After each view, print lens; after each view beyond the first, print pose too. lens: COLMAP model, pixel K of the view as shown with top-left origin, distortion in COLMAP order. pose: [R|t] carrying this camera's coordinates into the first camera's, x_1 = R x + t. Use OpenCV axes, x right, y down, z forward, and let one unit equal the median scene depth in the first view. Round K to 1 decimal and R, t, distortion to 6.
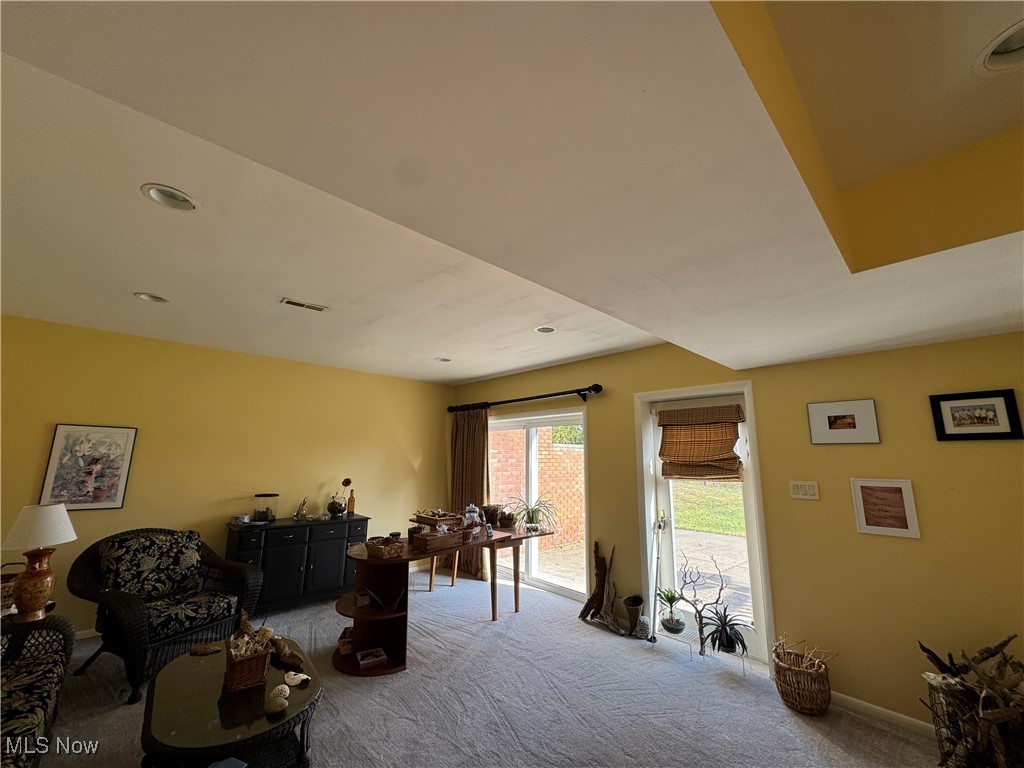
lens RADIAL K [[406.1, 0, 511.4], [0, 406.1, 383.9], [0, 0, 1]] dist [-0.000892, -0.000107]
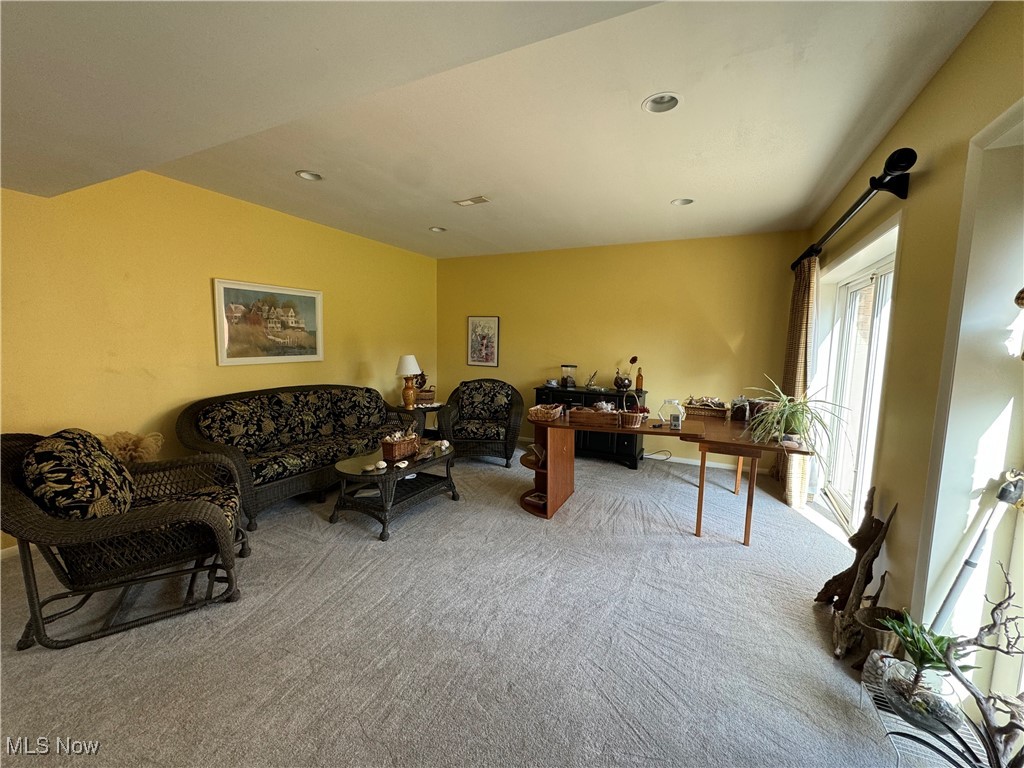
lens RADIAL K [[406.1, 0, 512.2], [0, 406.1, 384.4], [0, 0, 1]] dist [-0.000892, -0.000107]
pose [[0.354594, 0.092864, -0.930397, 0.586139], [0.154394, 0.975581, 0.156217, 0.135881], [0.922185, -0.199041, 0.331598, 0.522224]]
